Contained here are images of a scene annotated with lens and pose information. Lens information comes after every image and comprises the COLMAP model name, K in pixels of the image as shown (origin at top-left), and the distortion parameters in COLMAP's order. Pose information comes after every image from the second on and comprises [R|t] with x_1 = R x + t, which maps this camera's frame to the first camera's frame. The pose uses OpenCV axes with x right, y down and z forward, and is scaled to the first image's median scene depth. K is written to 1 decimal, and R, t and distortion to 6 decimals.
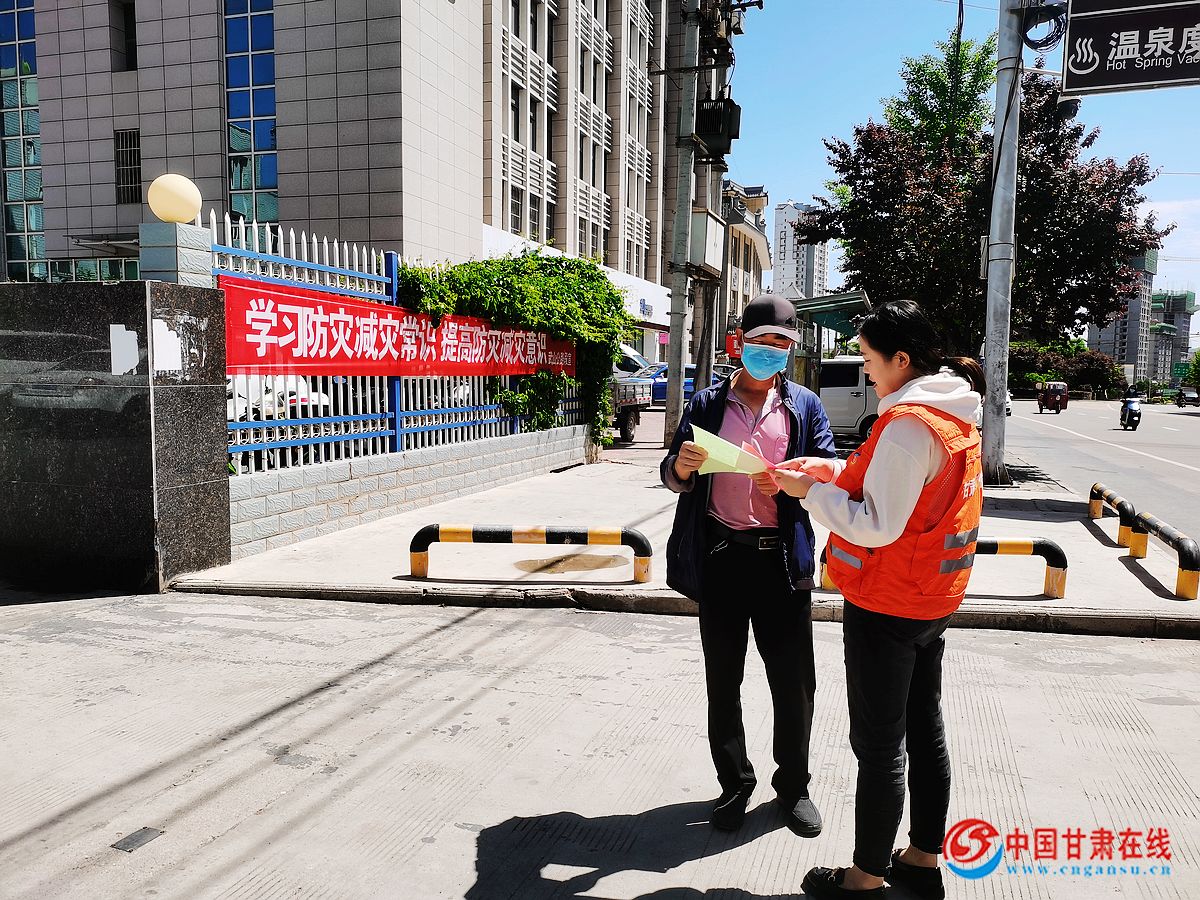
lens RADIAL K [[927.0, 0, 597.2], [0, 927.0, 459.3], [0, 0, 1]] dist [0.053727, -0.053373]
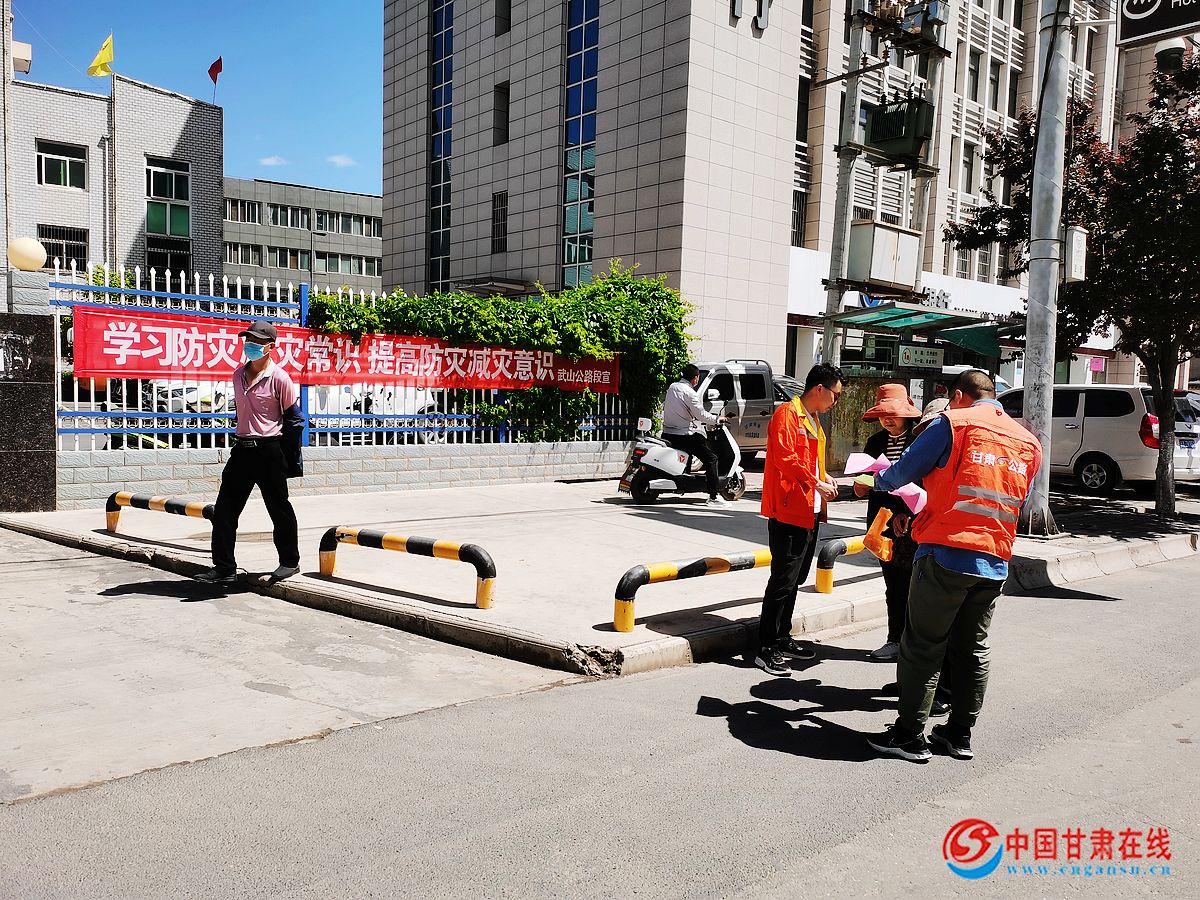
lens RADIAL K [[927.0, 0, 600.2], [0, 927.0, 457.4], [0, 0, 1]] dist [0.053727, -0.053373]
pose [[0.858740, 0.051228, -0.509845, 0.786360], [-0.068386, 0.997547, -0.014952, -0.002483], [0.507828, 0.047706, 0.860136, 0.159327]]
